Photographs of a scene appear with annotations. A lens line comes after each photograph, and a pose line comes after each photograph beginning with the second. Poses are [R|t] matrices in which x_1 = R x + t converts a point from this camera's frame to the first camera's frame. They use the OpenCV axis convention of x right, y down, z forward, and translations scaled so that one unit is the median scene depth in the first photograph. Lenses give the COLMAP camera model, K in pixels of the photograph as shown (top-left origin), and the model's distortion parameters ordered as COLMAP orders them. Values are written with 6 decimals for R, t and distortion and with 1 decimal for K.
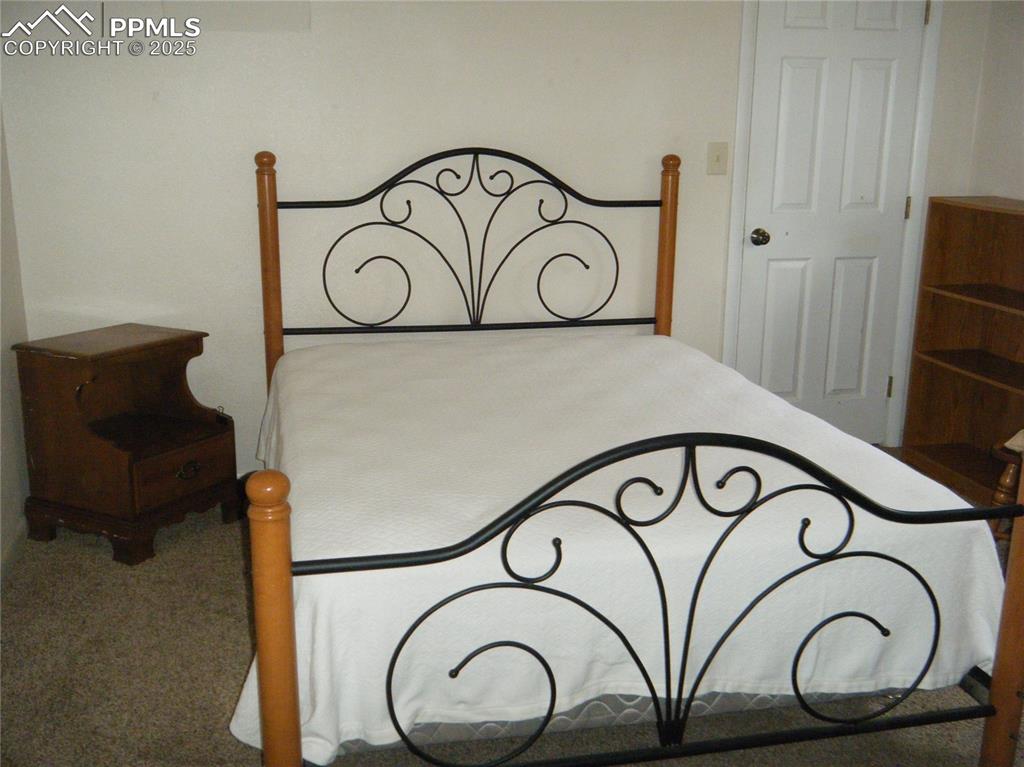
lens RADIAL K [[1067.9, 0, 510.7], [0, 1067.9, 382.7], [0, 0, 1]] dist [0.012330, 0.000000]
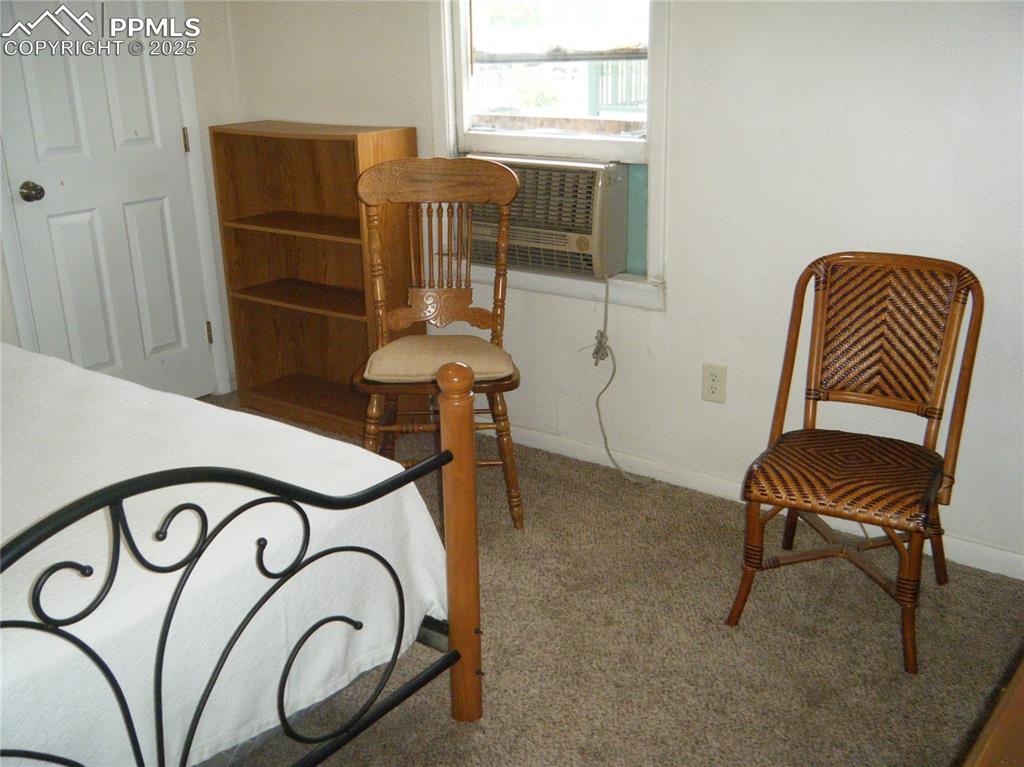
lens RADIAL K [[1067.9, 0, 512.3], [0, 1067.9, 387.1], [0, 0, 1]] dist [0.012330, 0.000000]
pose [[0.756233, -0.235558, 0.610429, -0.041528], [0.186490, 0.971848, 0.143991, -0.049865], [-0.627162, 0.004948, 0.778873, 0.142970]]
